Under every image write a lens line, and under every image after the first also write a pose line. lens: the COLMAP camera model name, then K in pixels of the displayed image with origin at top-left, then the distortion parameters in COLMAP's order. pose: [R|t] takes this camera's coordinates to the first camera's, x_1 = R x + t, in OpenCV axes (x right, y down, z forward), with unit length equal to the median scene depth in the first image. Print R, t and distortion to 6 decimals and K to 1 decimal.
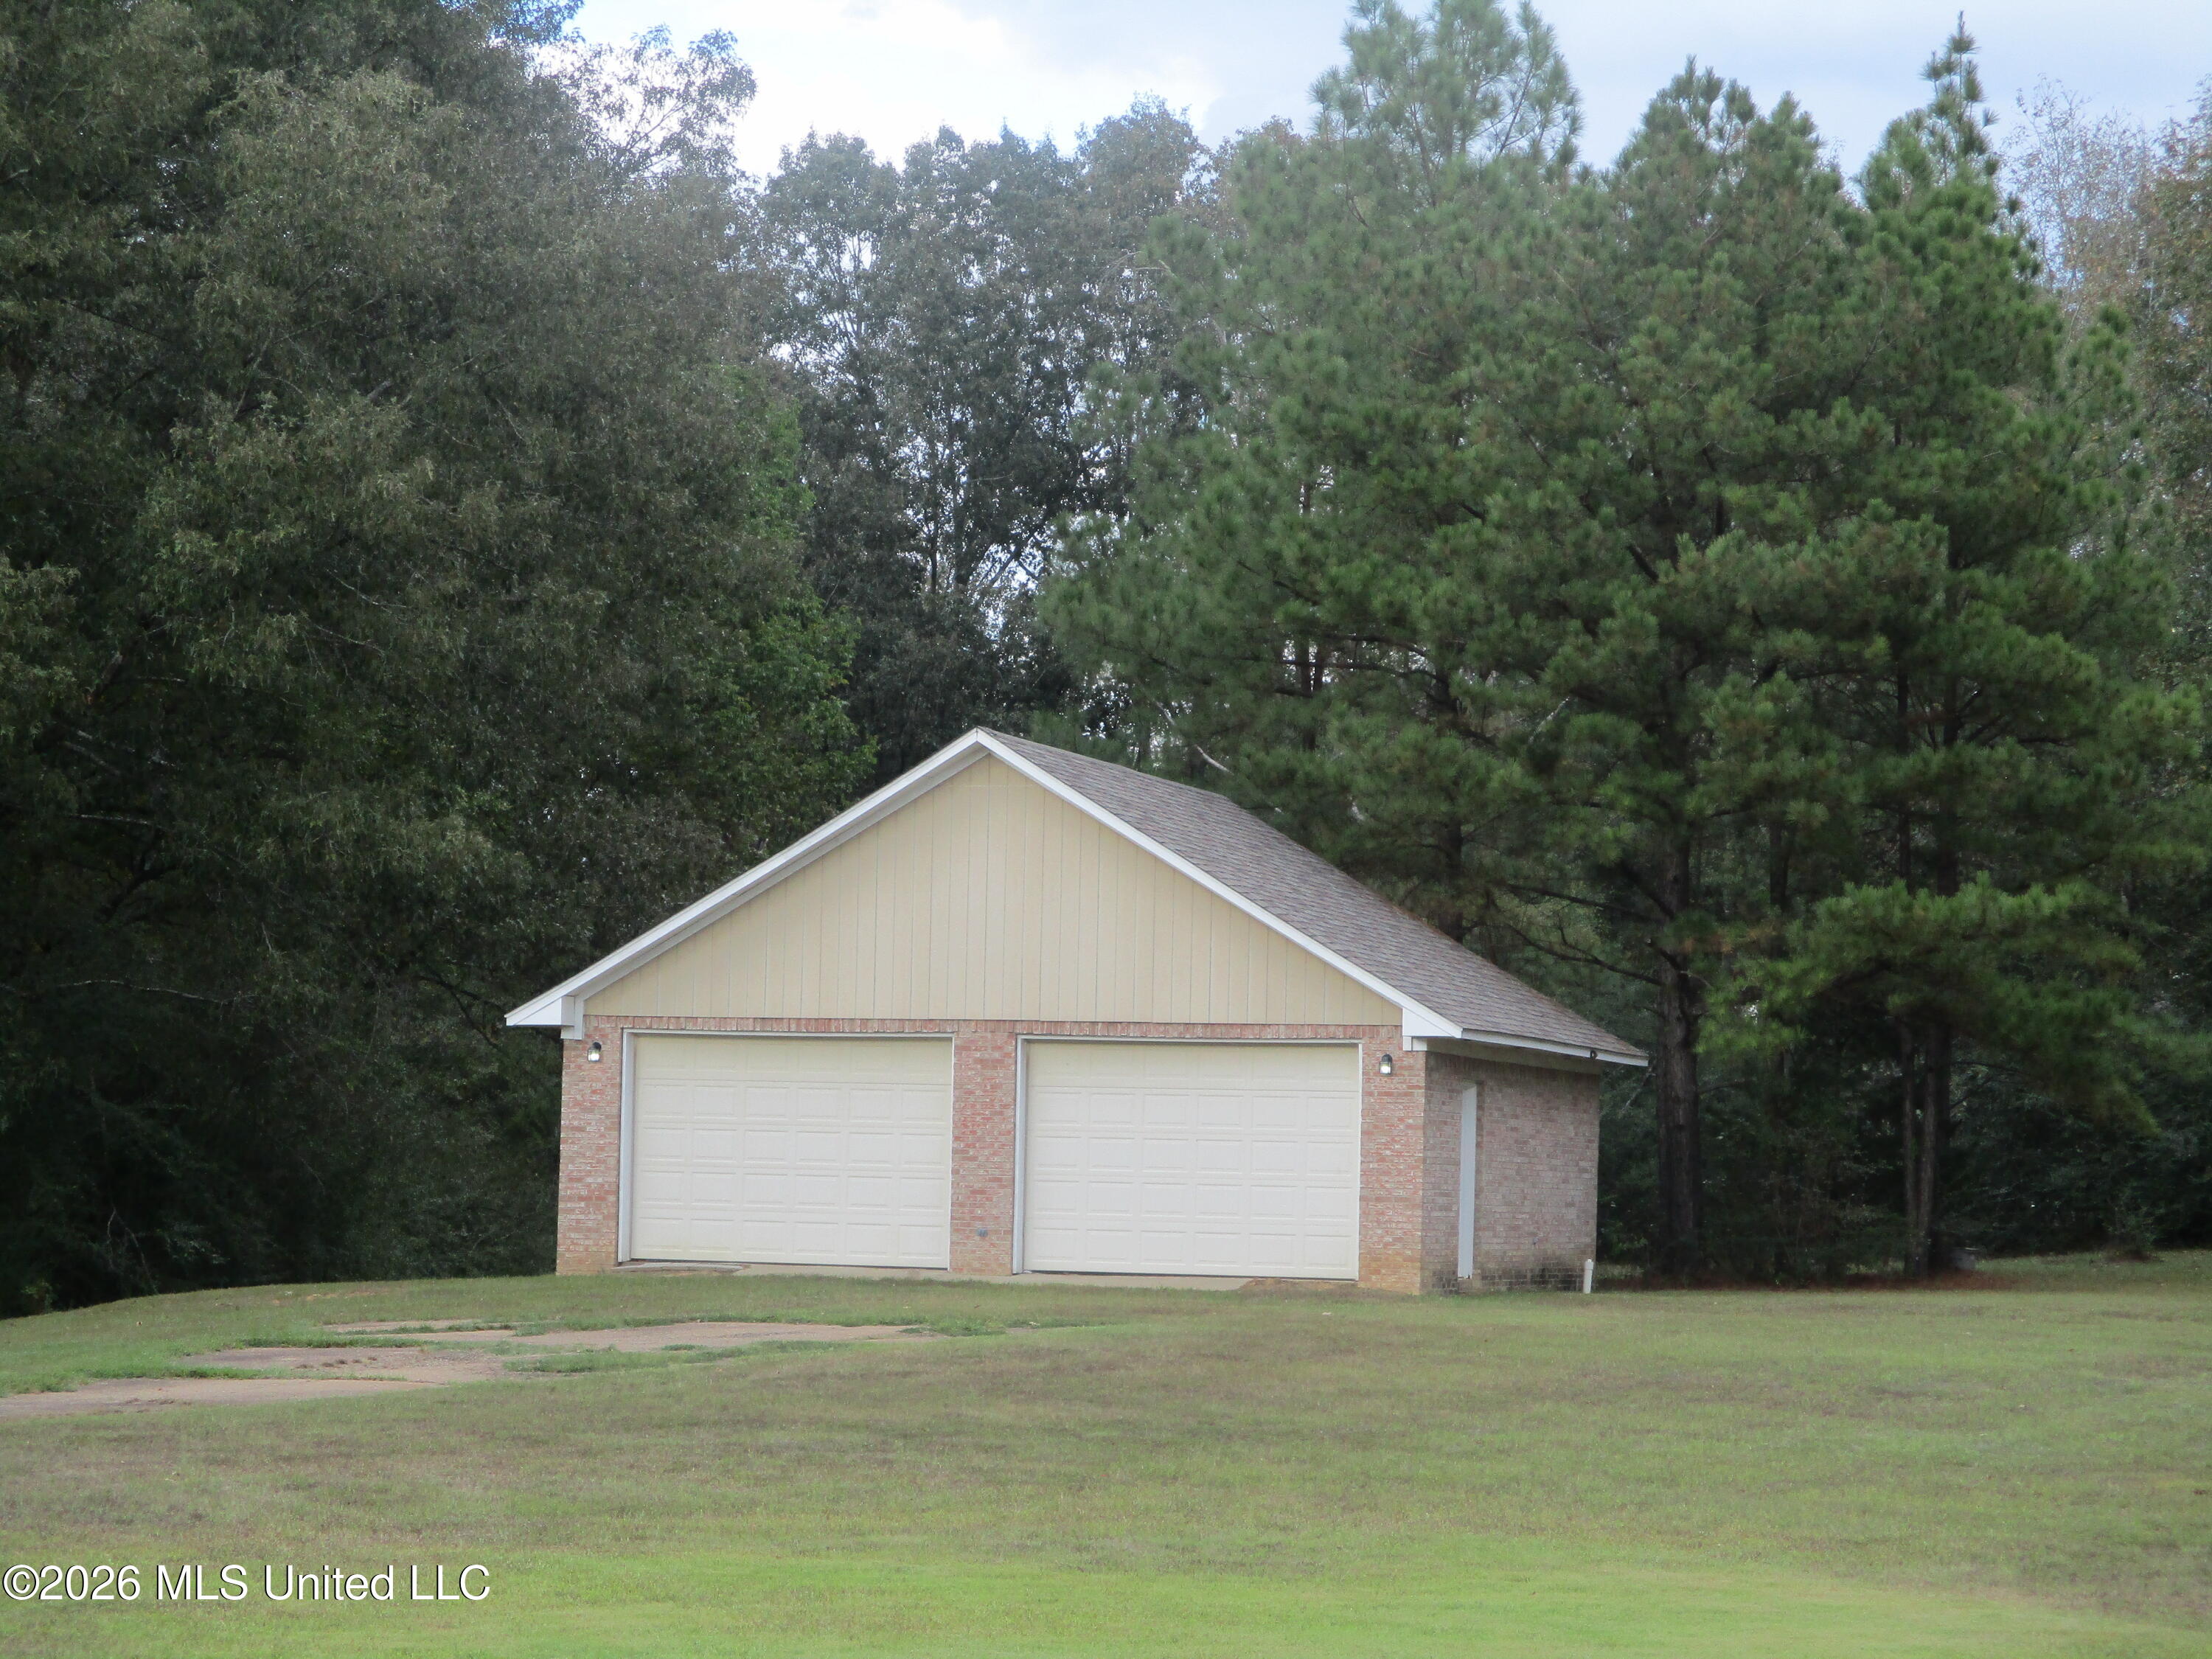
lens RADIAL K [[5474.0, 0, 1112.2], [0, 5474.0, 825.6], [0, 0, 1]] dist [-0.023428, 0.000000]
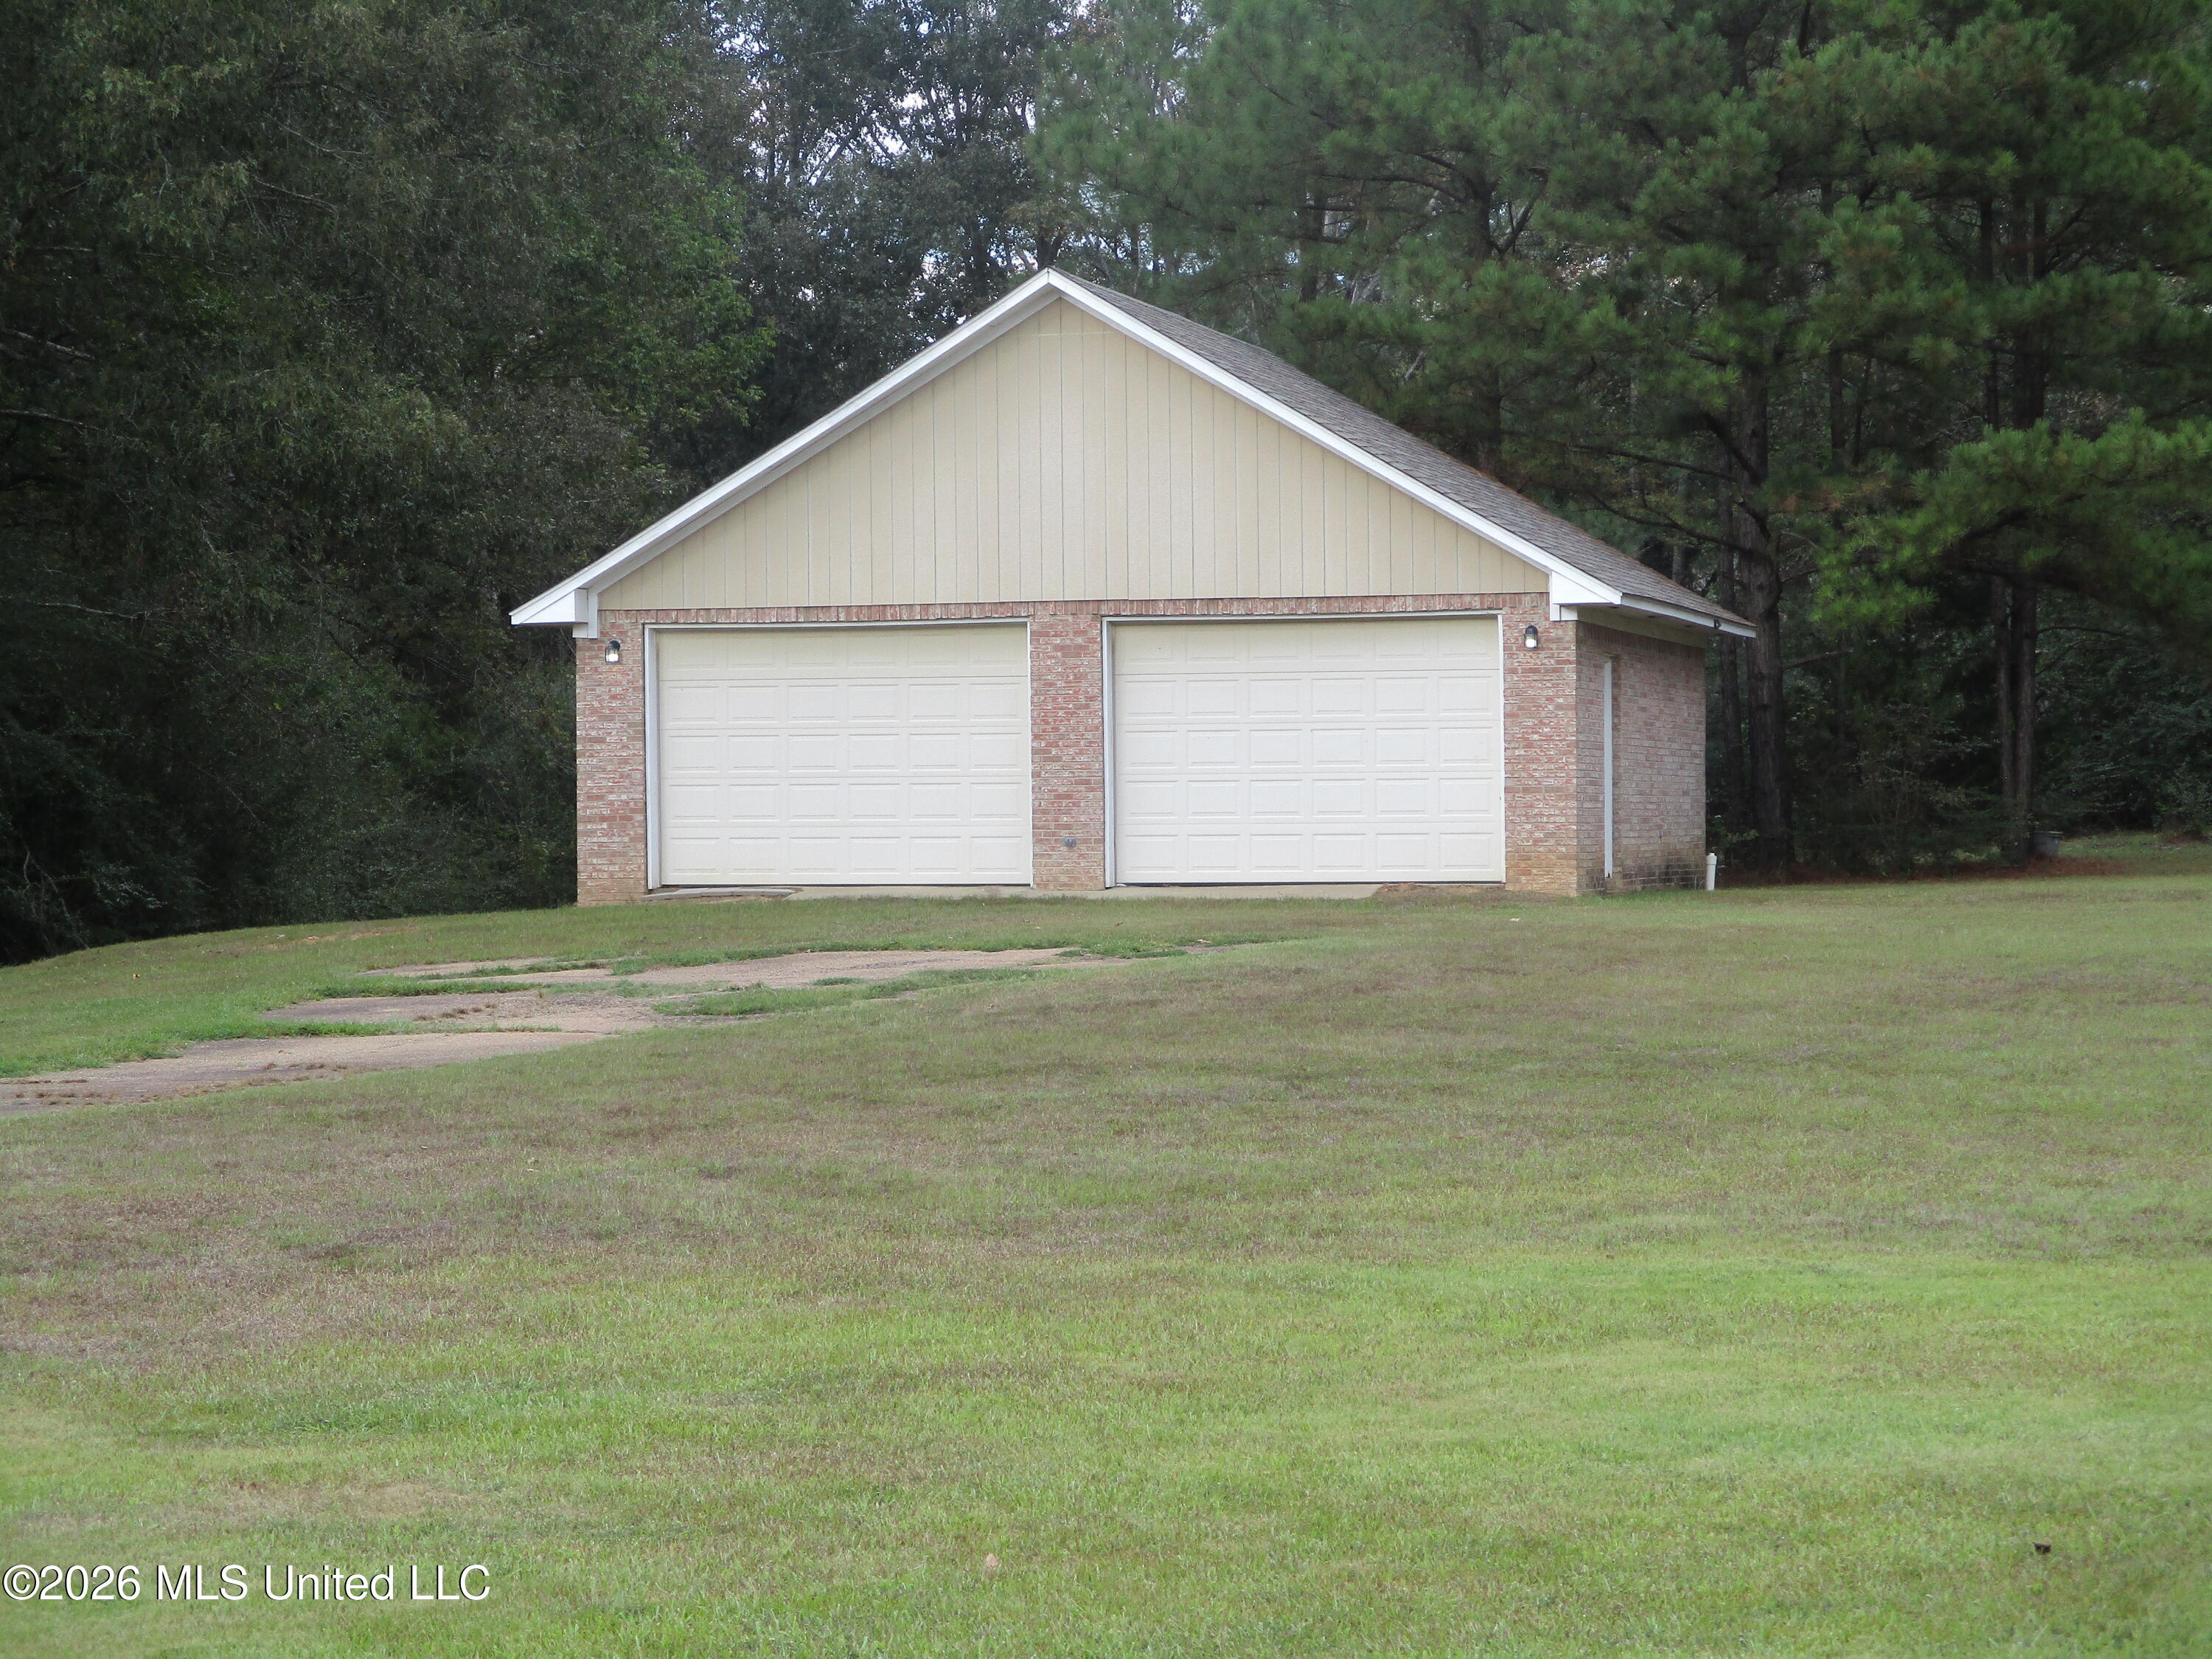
lens RADIAL K [[5474.0, 0, 1100.2], [0, 5474.0, 835.2], [0, 0, 1]] dist [-0.023428, 0.000000]
pose [[0.998021, -0.031225, 0.054575, -0.061818], [0.027329, 0.997121, 0.070736, 0.010132], [-0.056627, -0.069104, 0.996001, 0.112556]]
